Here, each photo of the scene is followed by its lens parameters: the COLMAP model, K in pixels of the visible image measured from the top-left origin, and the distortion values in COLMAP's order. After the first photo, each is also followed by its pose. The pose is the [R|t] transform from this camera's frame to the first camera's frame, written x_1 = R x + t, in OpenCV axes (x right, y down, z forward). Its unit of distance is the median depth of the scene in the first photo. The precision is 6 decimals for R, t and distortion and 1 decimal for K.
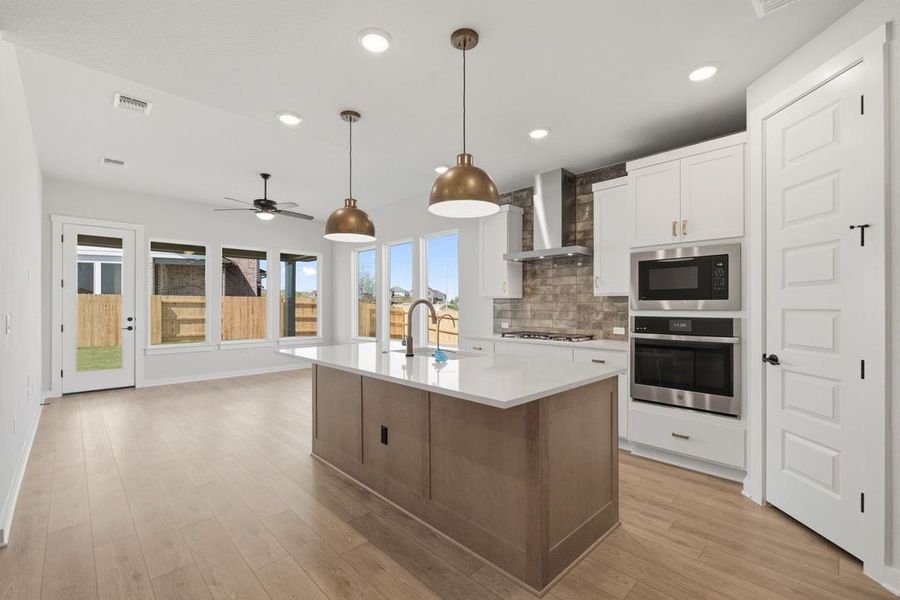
lens RADIAL K [[393.3, 0, 448.9], [0, 393.3, 304.6], [0, 0, 1]] dist [-0.001532, 0.000302]
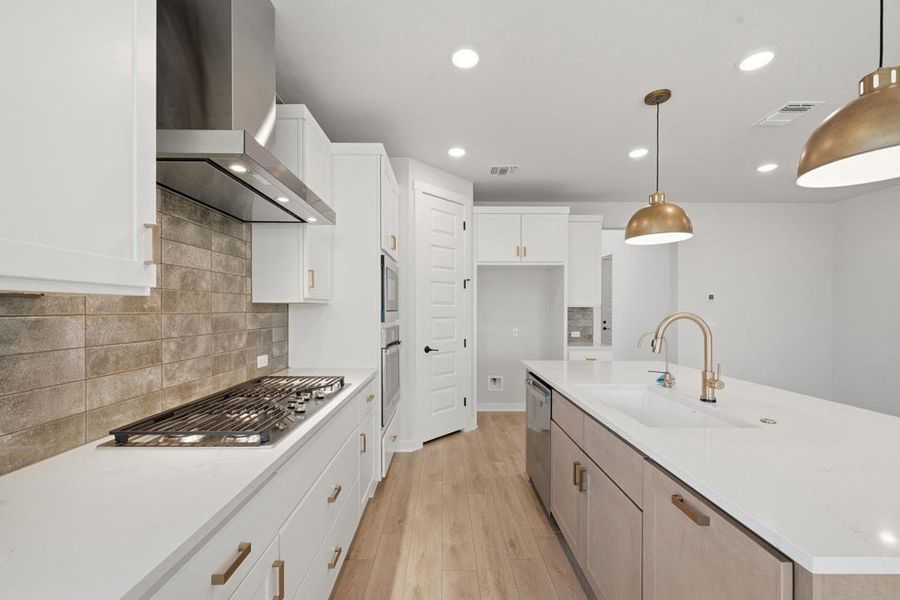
lens RADIAL K [[357.1, 0, 446.3], [0, 357.1, 311.8], [0, 0, 1]] dist [-0.003046, 0.000491]
pose [[-0.720231, -0.005889, 0.693709, -0.146153], [-0.004676, 0.999982, 0.003635, -0.011313], [-0.693718, -0.000626, -0.720246, 1.278328]]
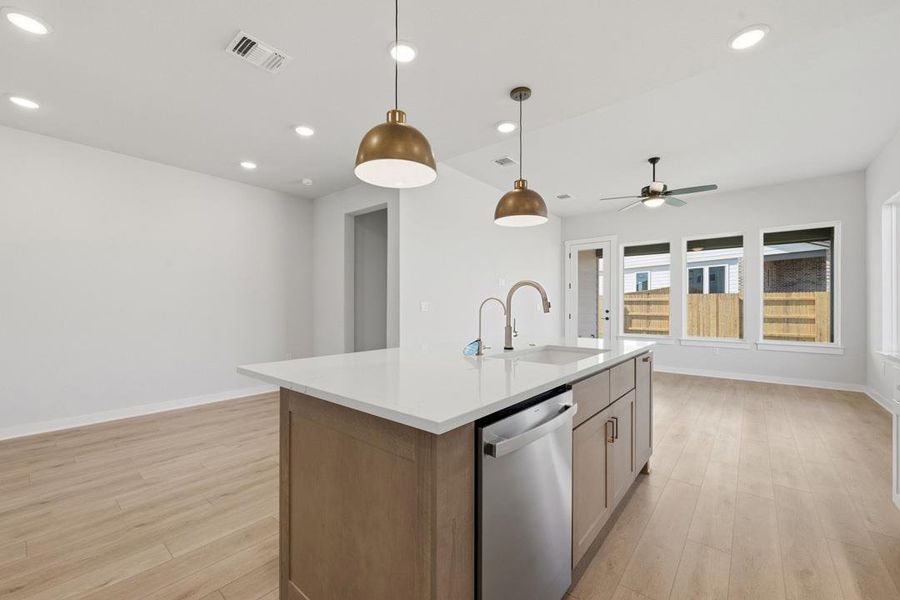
lens RADIAL K [[357.1, 0, 440.6], [0, 357.1, 307.5], [0, 0, 1]] dist [-0.003046, 0.000491]
pose [[0.095791, 0.007252, -0.995375, 0.474851], [0.000865, 0.999972, 0.007369, 0.025918], [0.995401, -0.001567, 0.095782, 0.583117]]
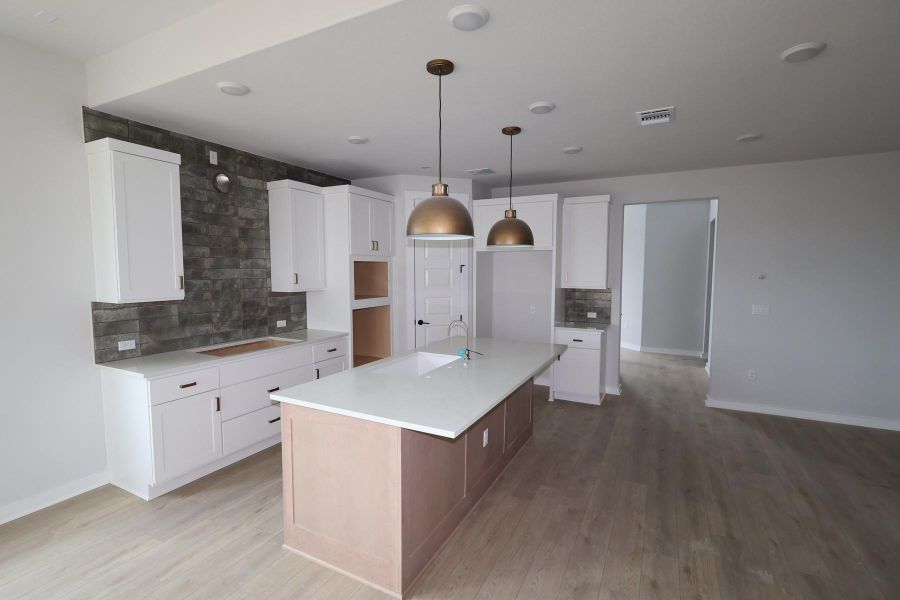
lens RADIAL K [[417.4, 0, 451.0], [0, 417.4, 301.8], [0, 0, 1]] dist [-0.005460, -0.000285]
pose [[-0.320710, -0.076147, 0.944112, -0.812021], [-0.005852, 0.996903, 0.078417, -0.087320], [-0.947159, 0.019624, -0.320163, 0.992105]]
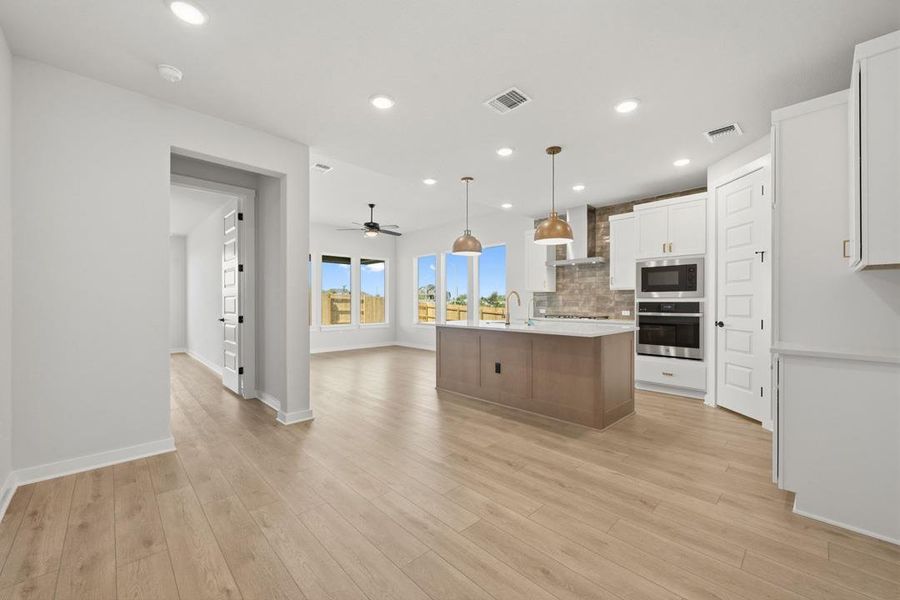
lens RADIAL K [[357.1, 0, 448.0], [0, 357.1, 303.3], [0, 0, 1]] dist [-0.003046, 0.000491]
pose [[0.999962, 0.001261, -0.008641, -0.255521], [-0.001223, 0.999990, 0.004339, 0.025757], [0.008646, -0.004328, 0.999953, -0.402290]]
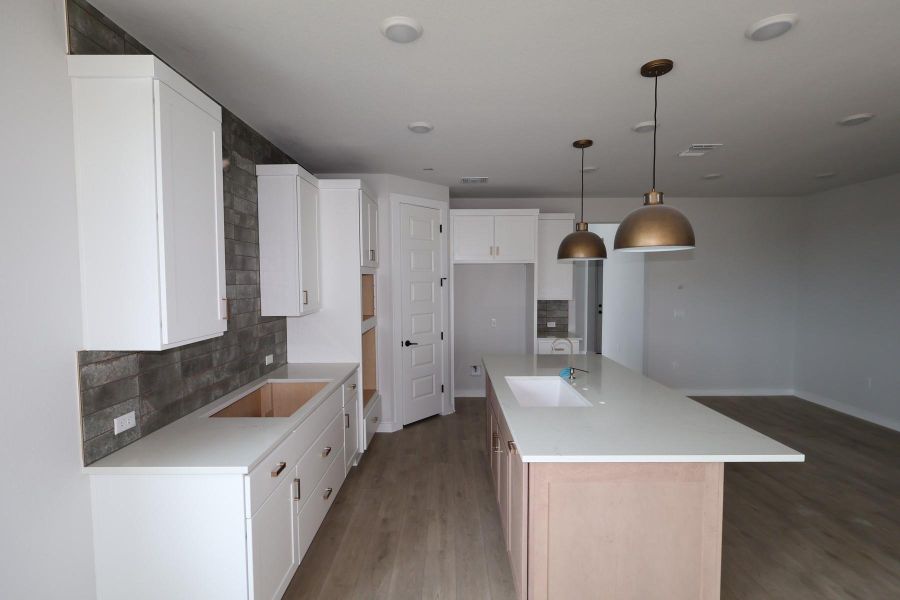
lens RADIAL K [[417.4, 0, 450.2], [0, 417.4, 300.7], [0, 0, 1]] dist [-0.005460, -0.000285]
pose [[-0.716951, -0.031278, 0.696422, -0.407023], [0.002014, 0.998896, 0.046936, -0.090973], [-0.697121, 0.035053, -0.716096, 1.424690]]
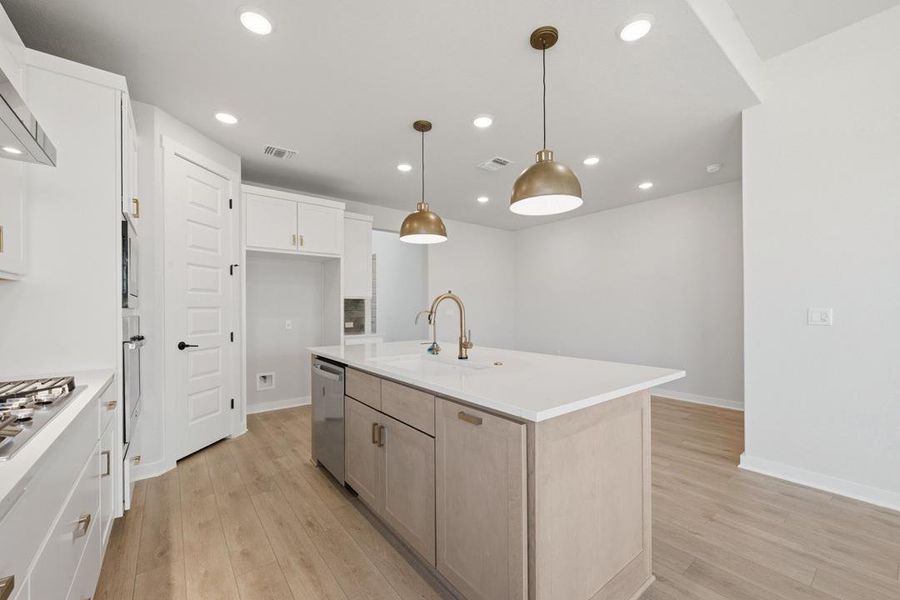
lens RADIAL K [[357.1, 0, 448.8], [0, 357.1, 306.7], [0, 0, 1]] dist [-0.003046, 0.000491]
pose [[-0.994086, 0.006037, 0.108429, -0.116812], [0.005121, 0.999949, -0.008718, 0.015956], [-0.108476, -0.008111, -0.994066, 1.339508]]
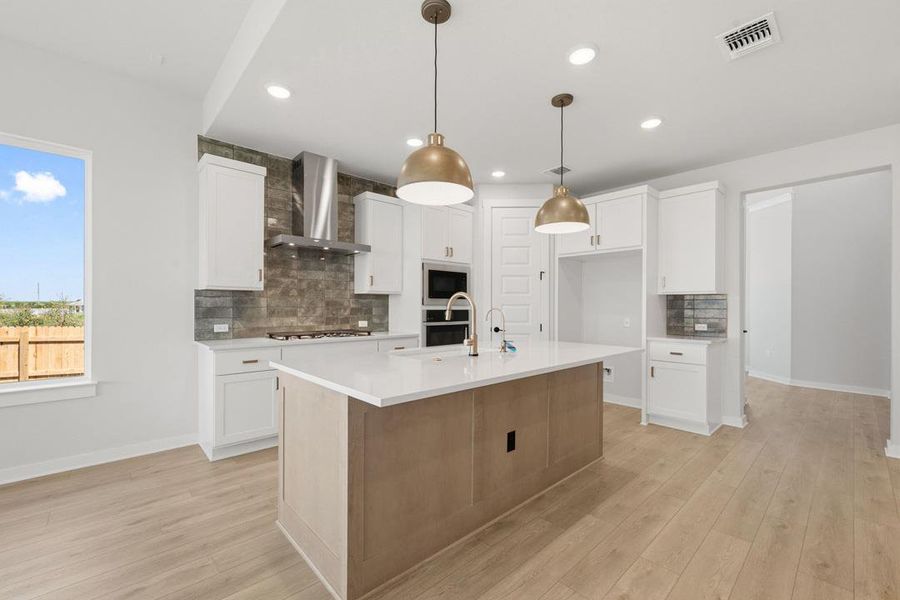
lens RADIAL K [[375.0, 0, 451.6], [0, 375.0, 307.1], [0, 0, 1]] dist [-0.002579, 0.000634]
pose [[0.019840, -0.001859, 0.999801, -0.707822], [-0.007191, 0.999972, 0.002002, 0.014426], [-0.999777, -0.007230, 0.019826, 0.769612]]
